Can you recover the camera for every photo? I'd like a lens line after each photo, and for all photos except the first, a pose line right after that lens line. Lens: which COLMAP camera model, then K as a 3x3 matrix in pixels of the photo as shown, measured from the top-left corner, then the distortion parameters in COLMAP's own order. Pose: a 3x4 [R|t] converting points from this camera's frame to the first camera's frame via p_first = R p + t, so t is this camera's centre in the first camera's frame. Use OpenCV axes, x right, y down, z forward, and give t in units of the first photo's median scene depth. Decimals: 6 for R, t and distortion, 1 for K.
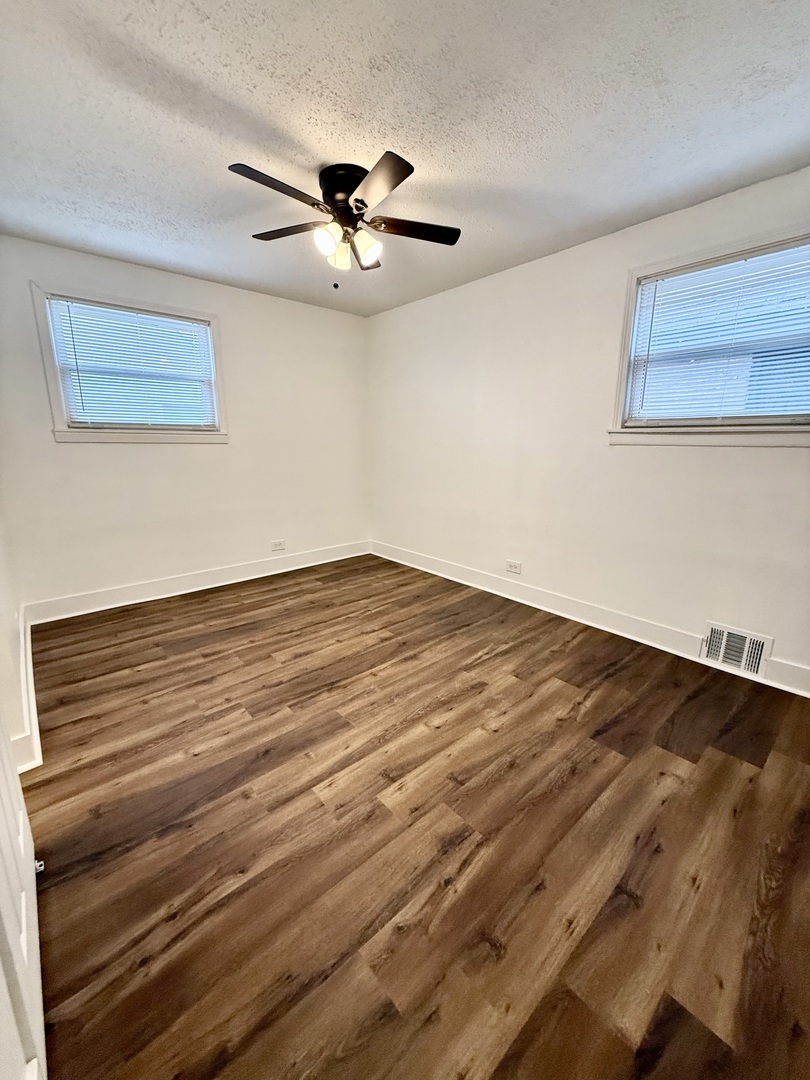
lens RADIAL K [[428.9, 0, 404.2], [0, 428.9, 537.0], [0, 0, 1]] dist [-0.000331, -0.000156]
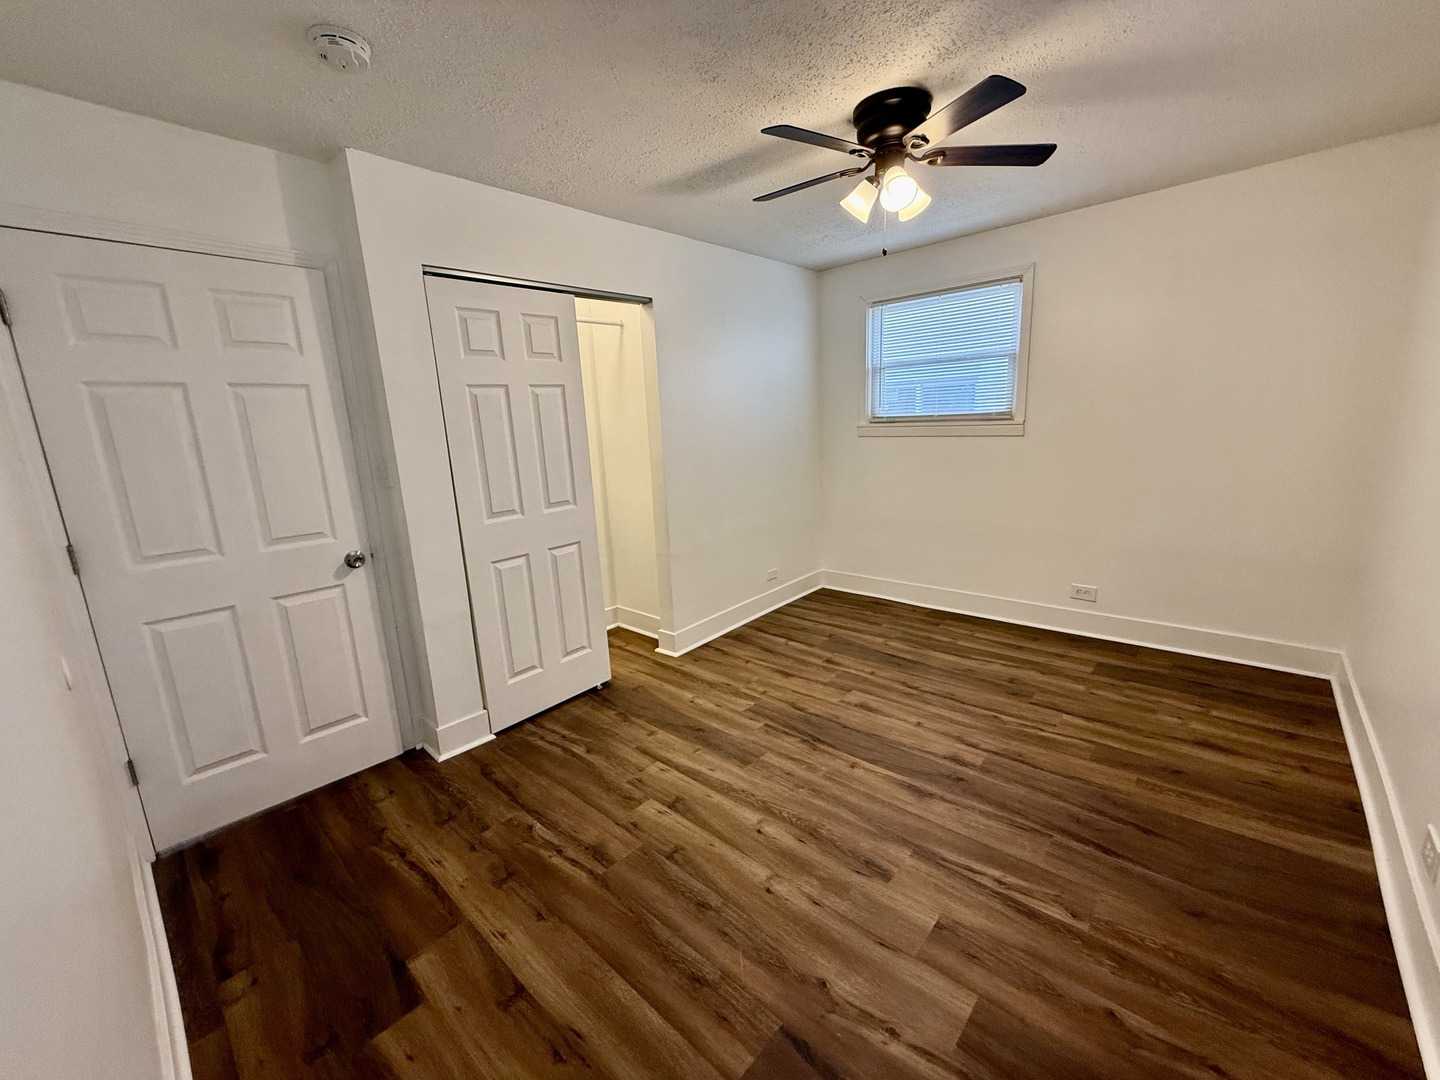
lens RADIAL K [[571.8, 0, 717.2], [0, 571.8, 541.9], [0, 0, 1]] dist [-0.000331, -0.000156]
pose [[0.116514, 0.200588, -0.972722, 0.812999], [-0.173865, 0.968389, 0.178869, -0.198441], [0.977852, 0.148282, 0.147706, 0.578371]]
